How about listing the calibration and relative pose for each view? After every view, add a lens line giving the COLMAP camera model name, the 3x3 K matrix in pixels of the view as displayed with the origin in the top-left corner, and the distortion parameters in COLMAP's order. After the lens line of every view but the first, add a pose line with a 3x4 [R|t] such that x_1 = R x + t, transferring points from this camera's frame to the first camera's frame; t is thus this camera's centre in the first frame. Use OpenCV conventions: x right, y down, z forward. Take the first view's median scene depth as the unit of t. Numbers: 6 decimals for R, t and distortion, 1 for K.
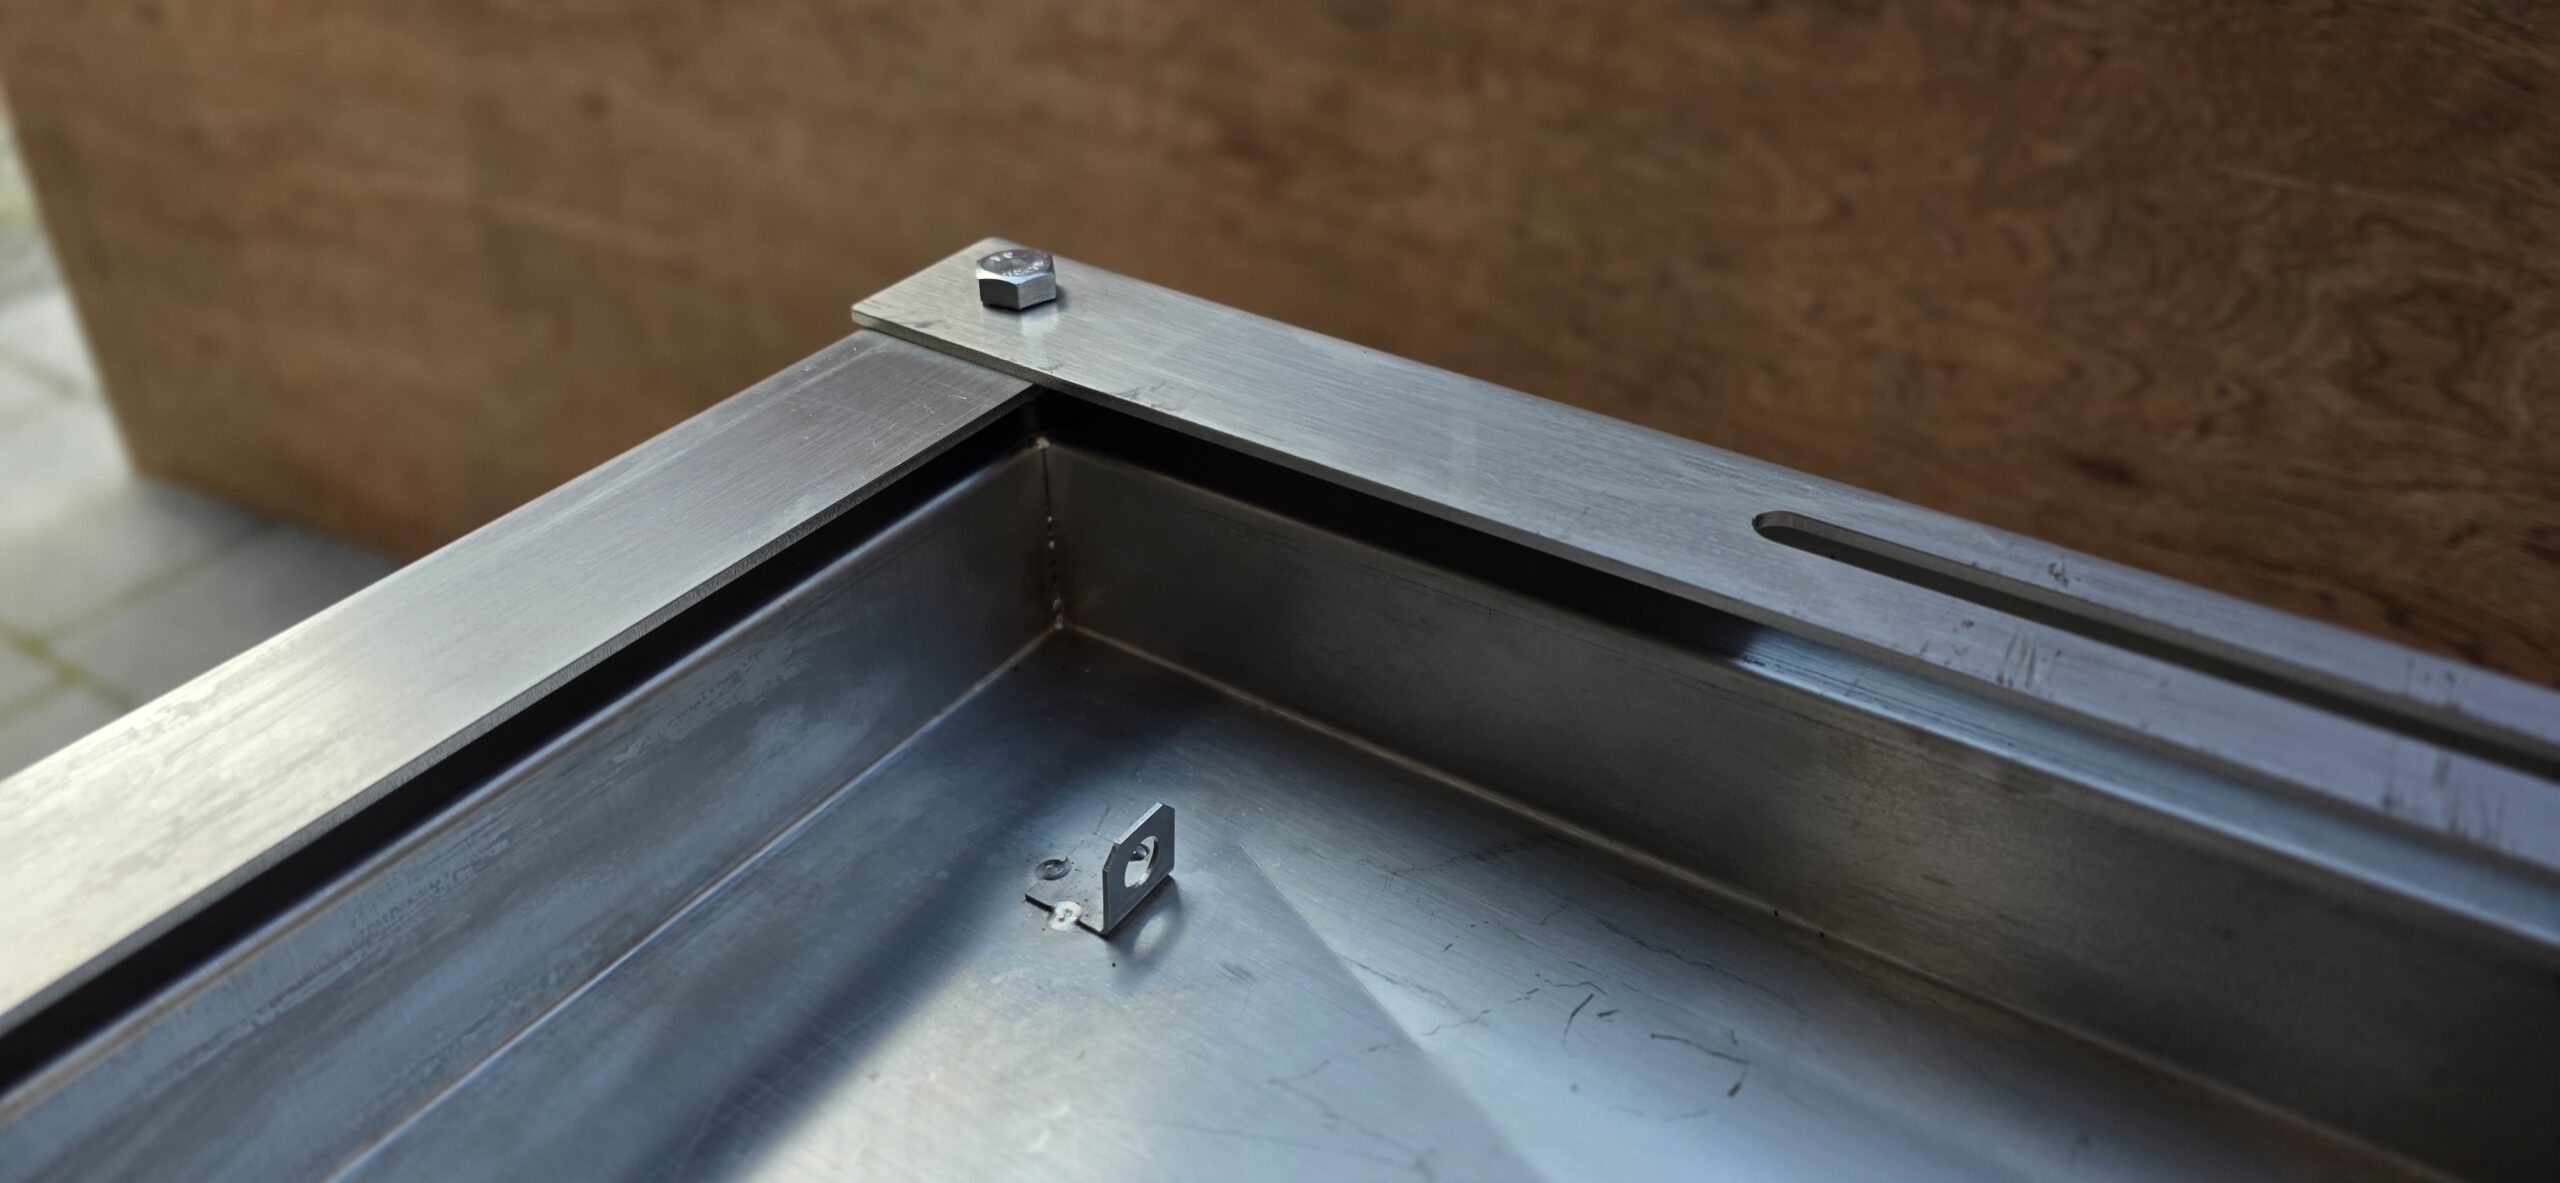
lens RADIAL K [[1781.0, 0, 1280.0], [0, 1781.0, 591.5], [0, 0, 1]] dist [-0.000844, -0.035642]
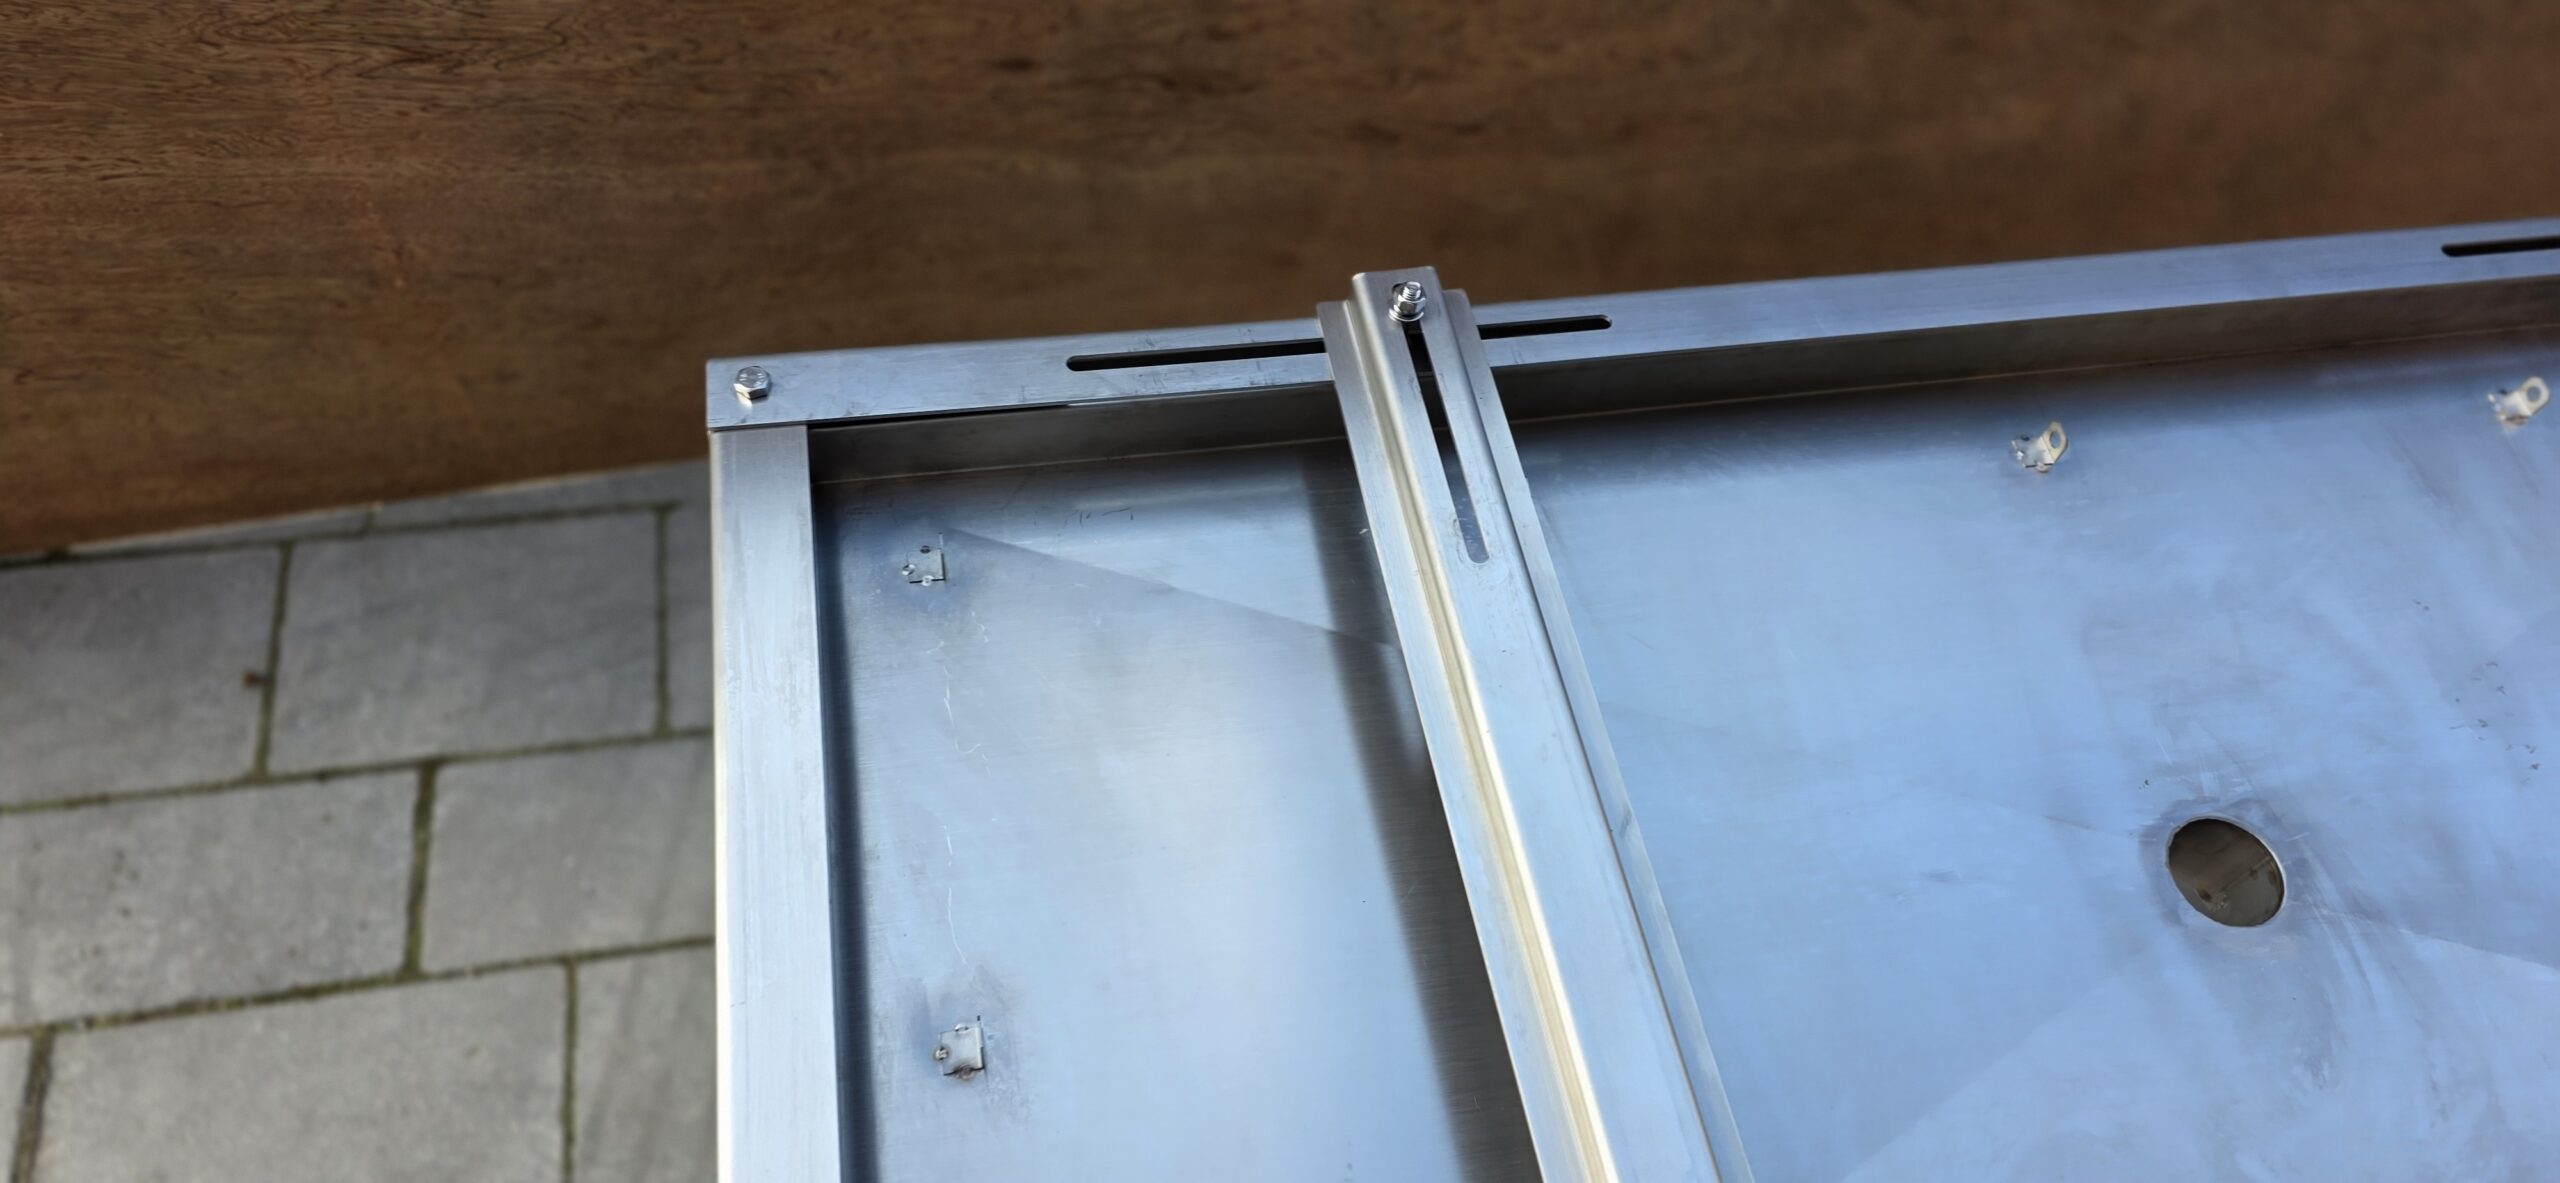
lens RADIAL K [[1725.0, 0, 1286.1], [0, 1725.0, 592.0], [0, 0, 1]] dist [0.079119, -0.099116]
pose [[0.730459, -0.546352, 0.409792, -0.365293], [0.311522, 0.800514, 0.511987, -0.459573], [-0.607770, -0.246326, 0.754943, -0.661124]]
